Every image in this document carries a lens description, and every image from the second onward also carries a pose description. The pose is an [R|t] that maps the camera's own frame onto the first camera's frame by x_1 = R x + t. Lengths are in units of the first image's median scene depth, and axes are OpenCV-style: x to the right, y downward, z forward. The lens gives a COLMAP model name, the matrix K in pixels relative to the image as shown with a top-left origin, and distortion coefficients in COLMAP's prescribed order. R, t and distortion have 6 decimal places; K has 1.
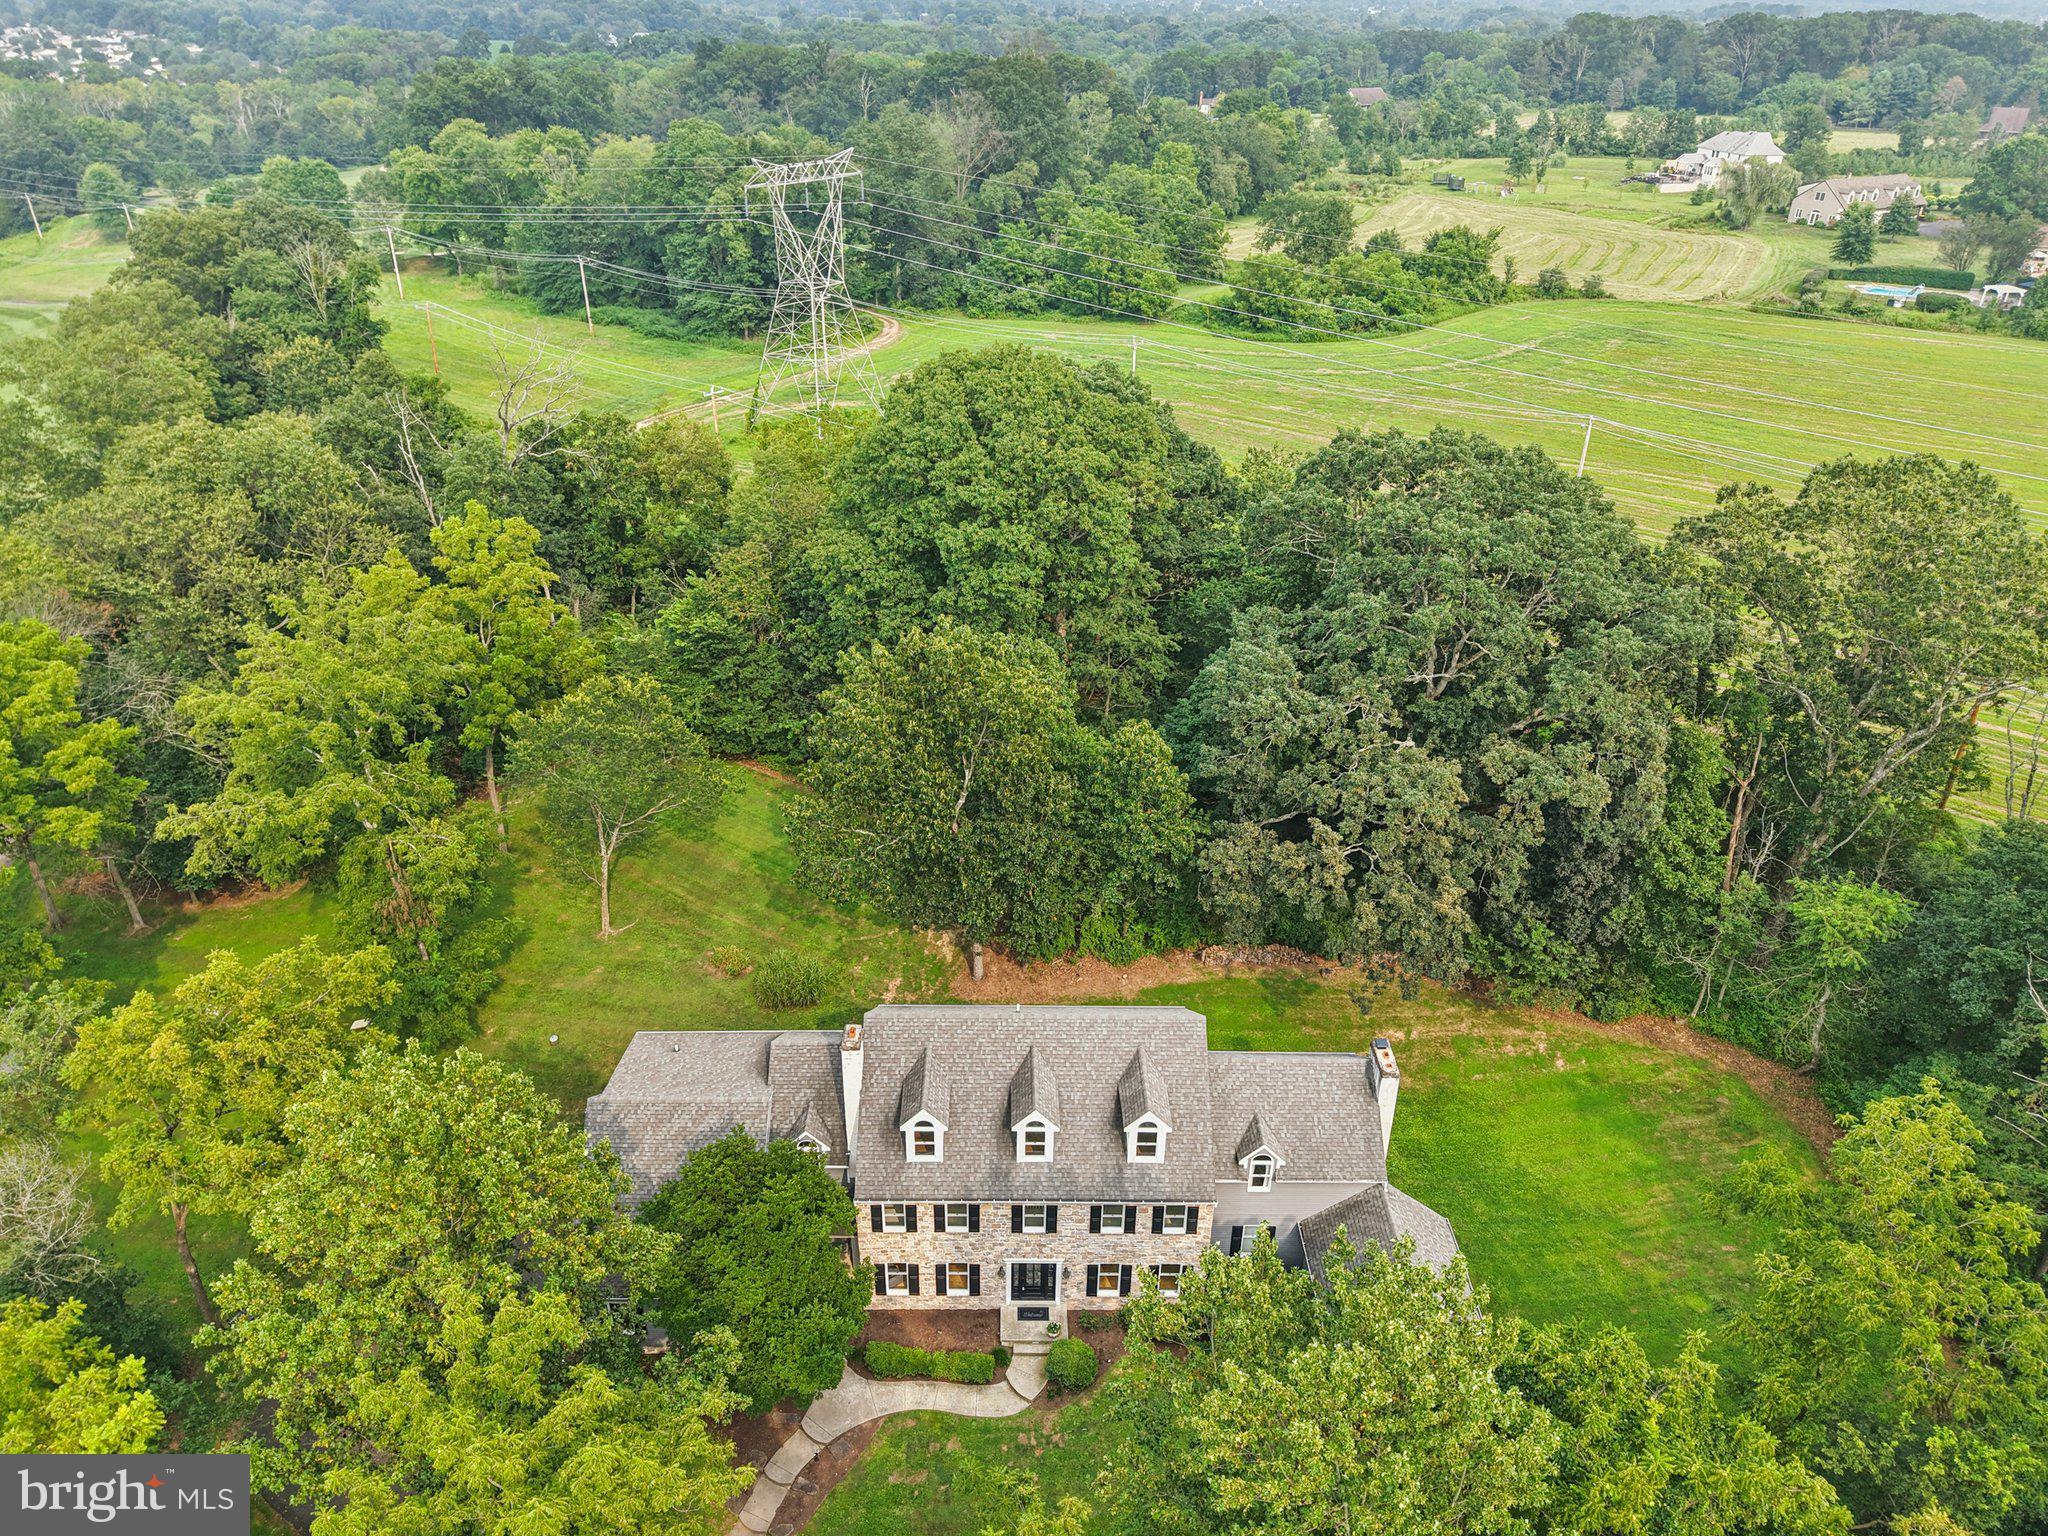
lens RADIAL K [[1410.6, 0, 1024.0], [0, 1410.6, 768.0], [0, 0, 1]] dist [0.001952, -0.006344]
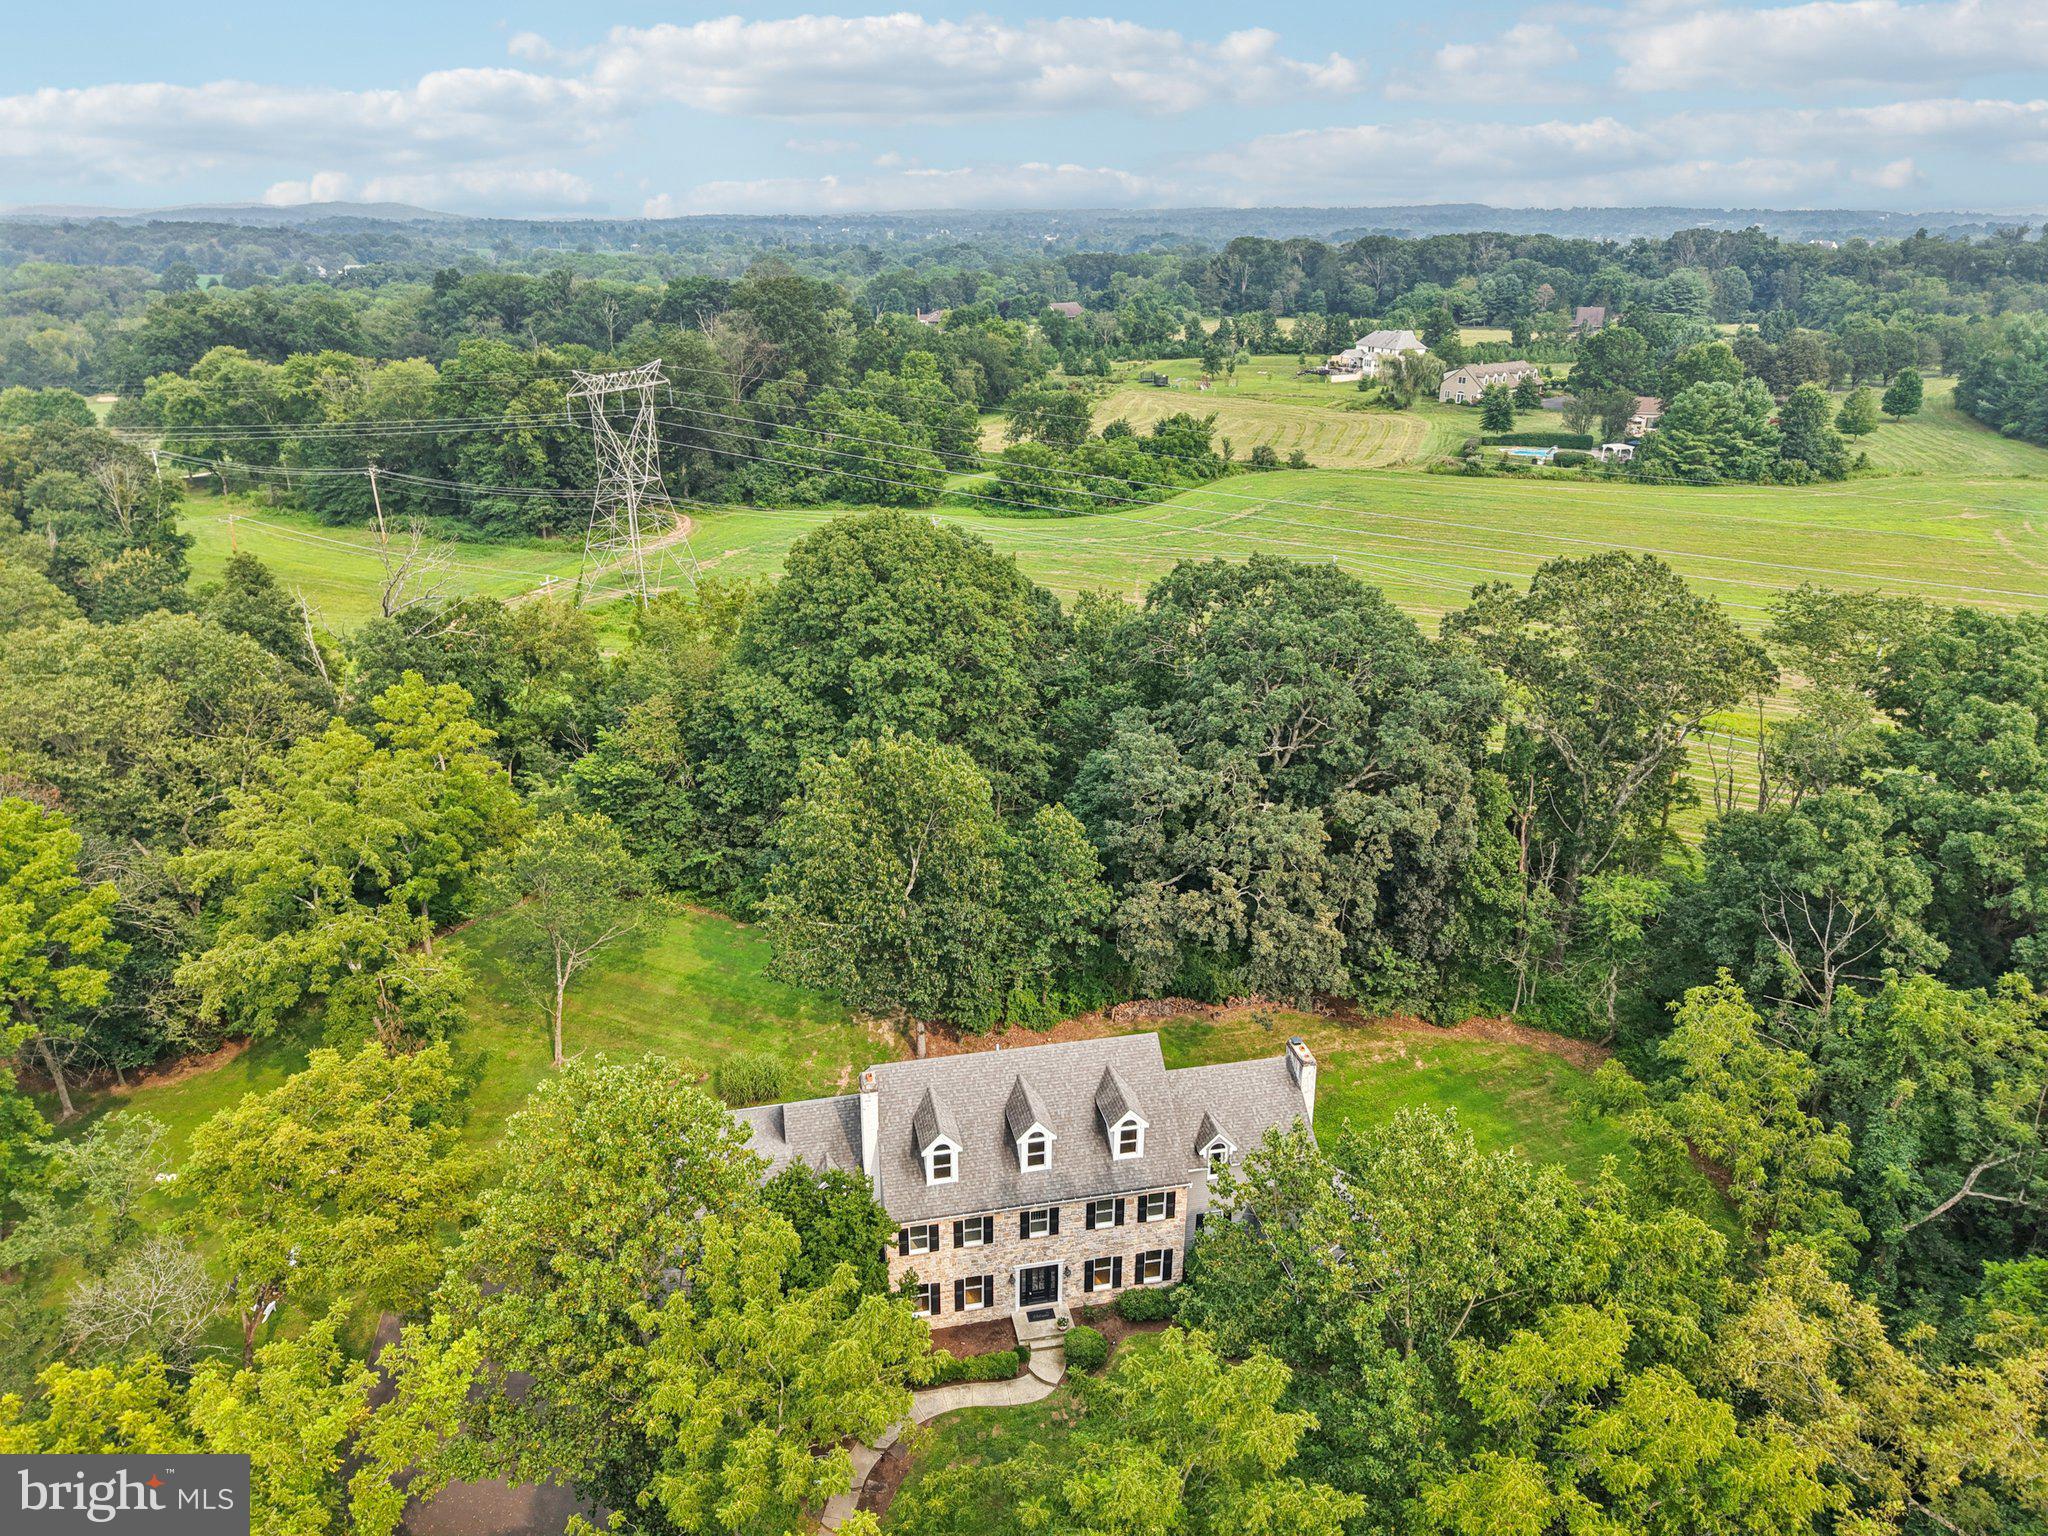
lens RADIAL K [[1410.6, 0, 1024.0], [0, 1410.6, 768.0], [0, 0, 1]] dist [0.001952, -0.006344]
pose [[0.978053, -0.081596, 0.191715, -0.149849], [0.106522, 0.986608, -0.123524, 0.071582], [-0.179068, 0.141235, 0.973646, -0.133063]]
